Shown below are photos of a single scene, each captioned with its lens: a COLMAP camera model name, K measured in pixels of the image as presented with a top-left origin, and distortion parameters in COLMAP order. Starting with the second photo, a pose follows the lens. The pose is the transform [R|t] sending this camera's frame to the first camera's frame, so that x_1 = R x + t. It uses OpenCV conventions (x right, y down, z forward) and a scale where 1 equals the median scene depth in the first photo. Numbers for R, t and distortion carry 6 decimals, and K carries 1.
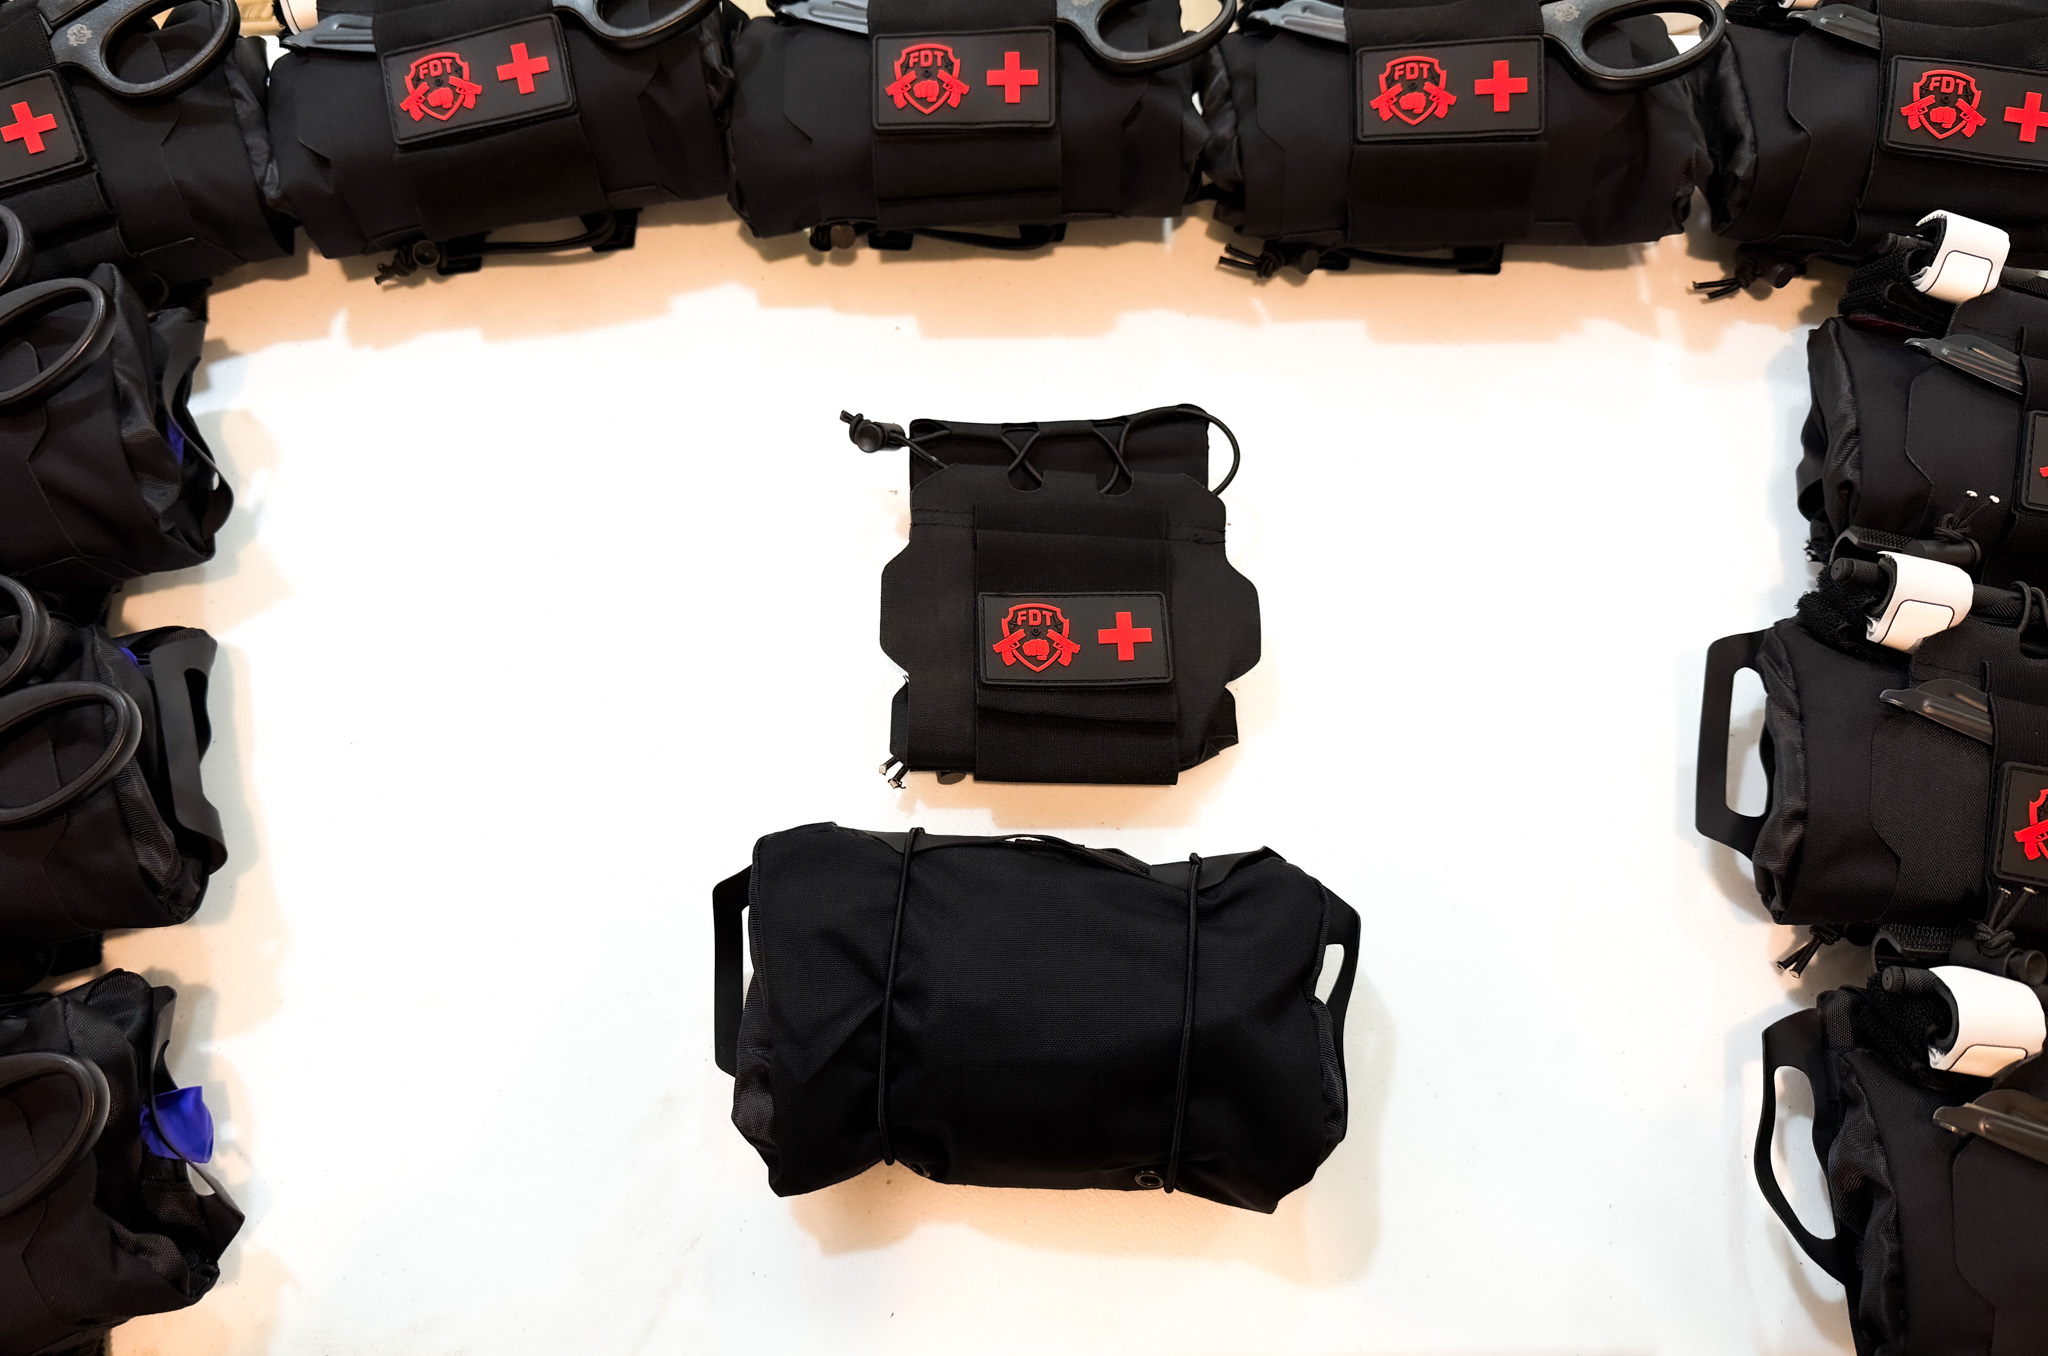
lens RADIAL K [[1466.0, 0, 959.4], [0, 1466.0, 676.9], [0, 0, 1]] dist [-0.000769, -0.001602]
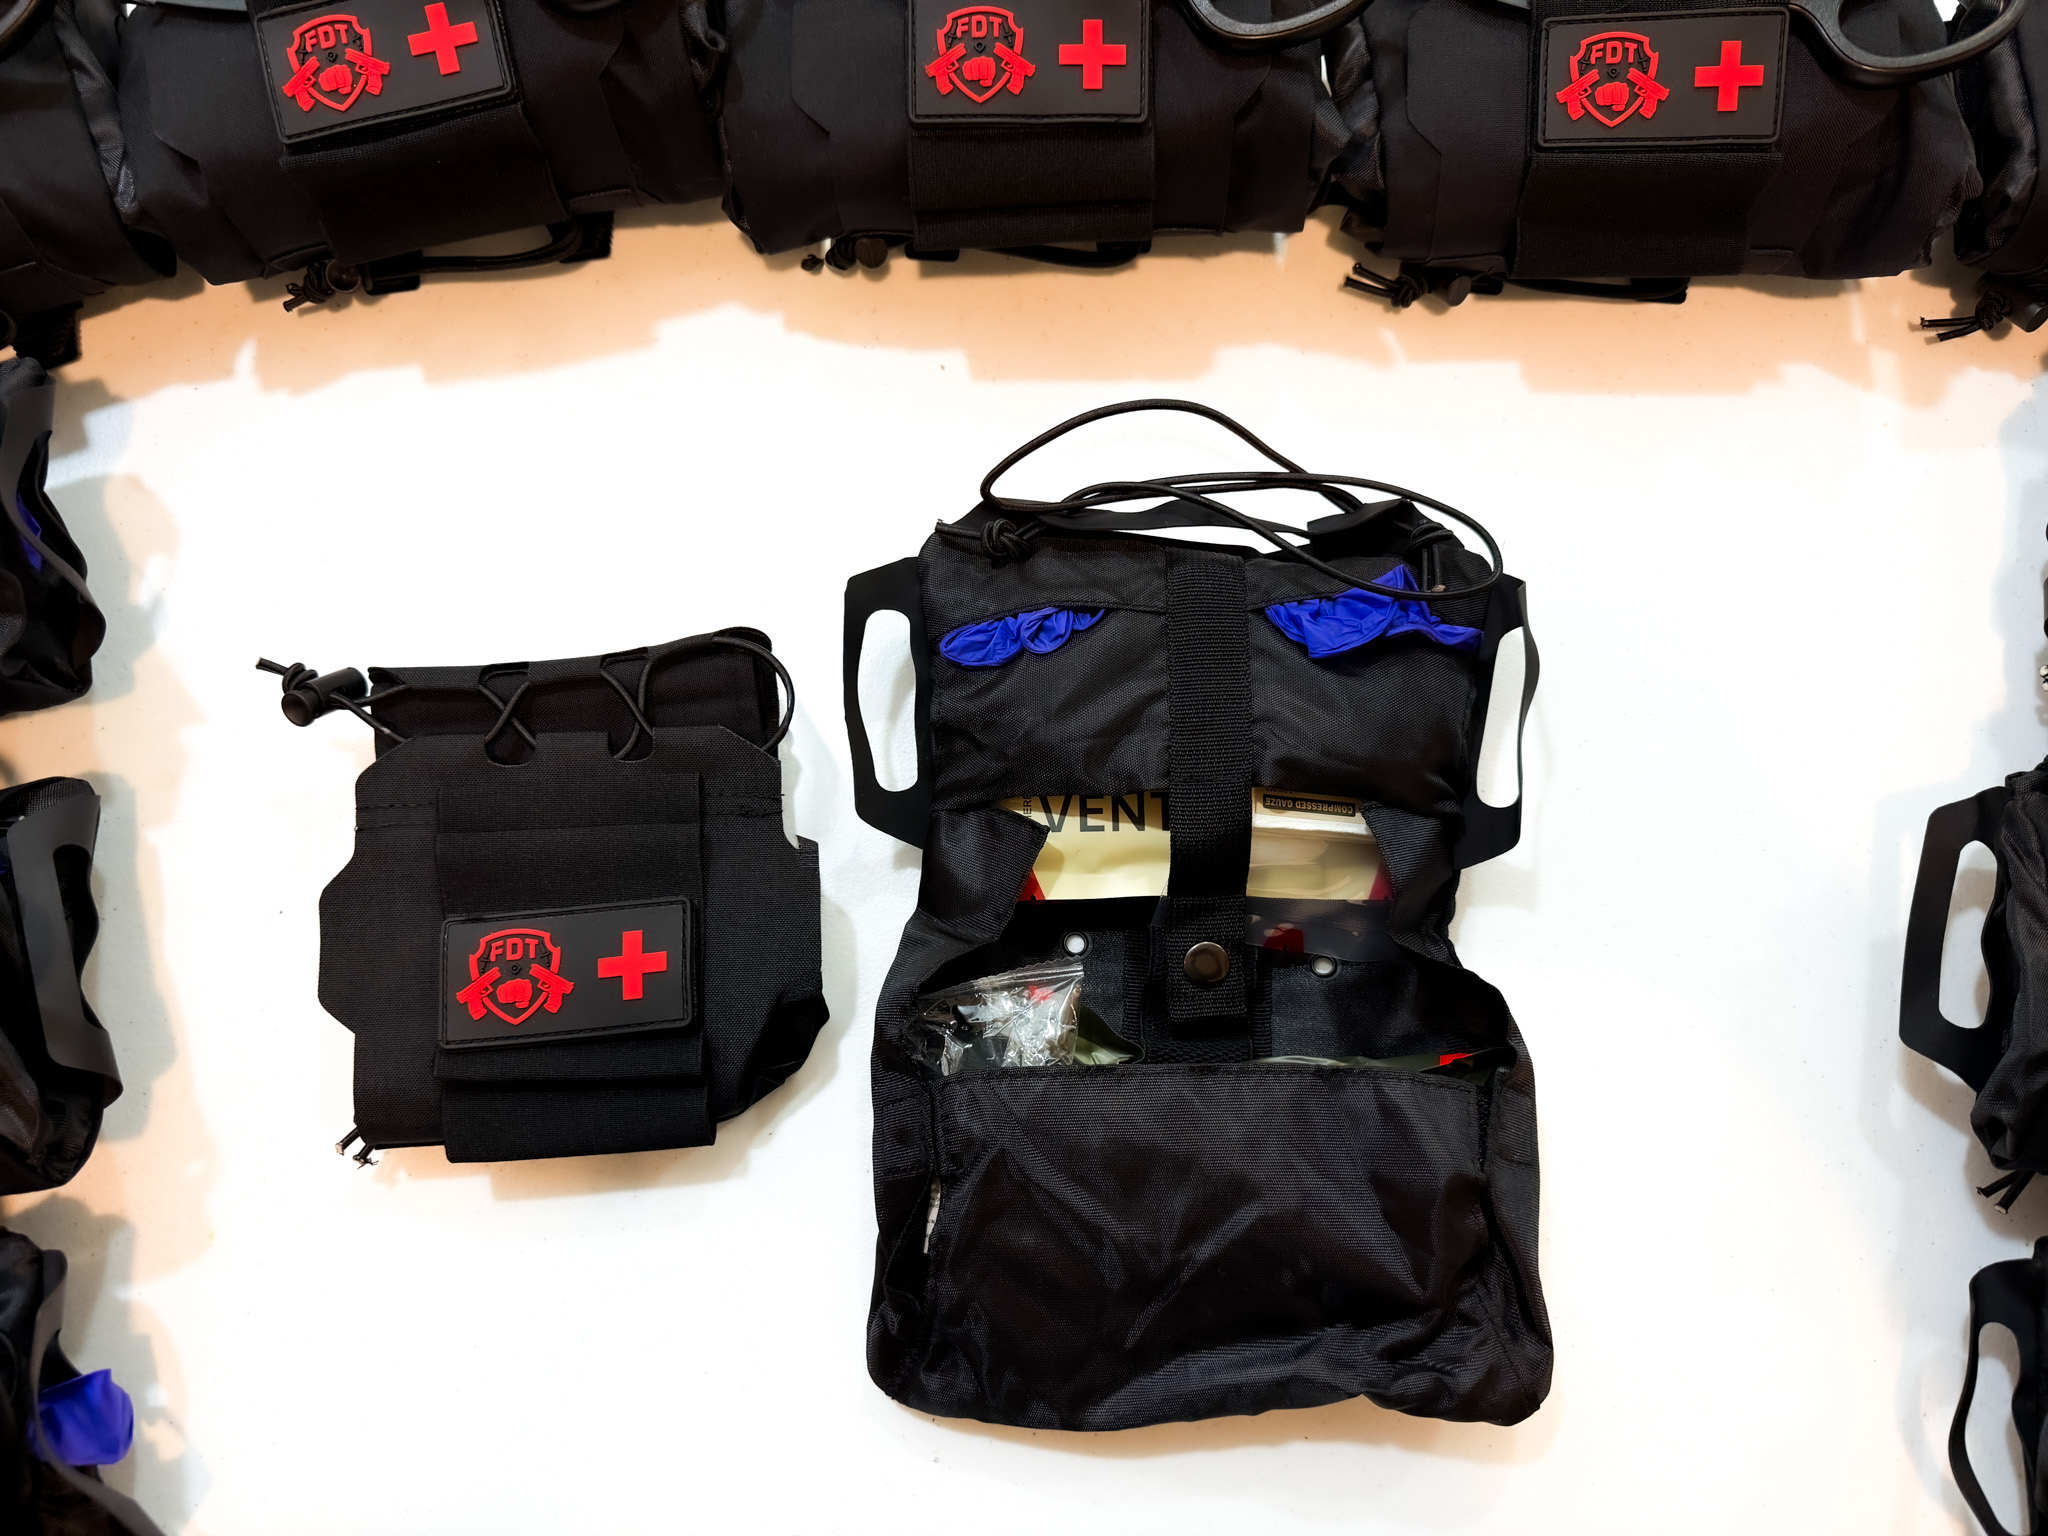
lens RADIAL K [[1405.3, 0, 1024.0], [0, 1405.3, 768.0], [0, 0, 1]] dist [-0.037983, 0.026514]
pose [[0.999872, 0.002690, 0.015789, -0.009430], [-0.005163, 0.987304, 0.158758, -0.154099], [-0.015161, -0.158819, 0.987191, 0.223579]]
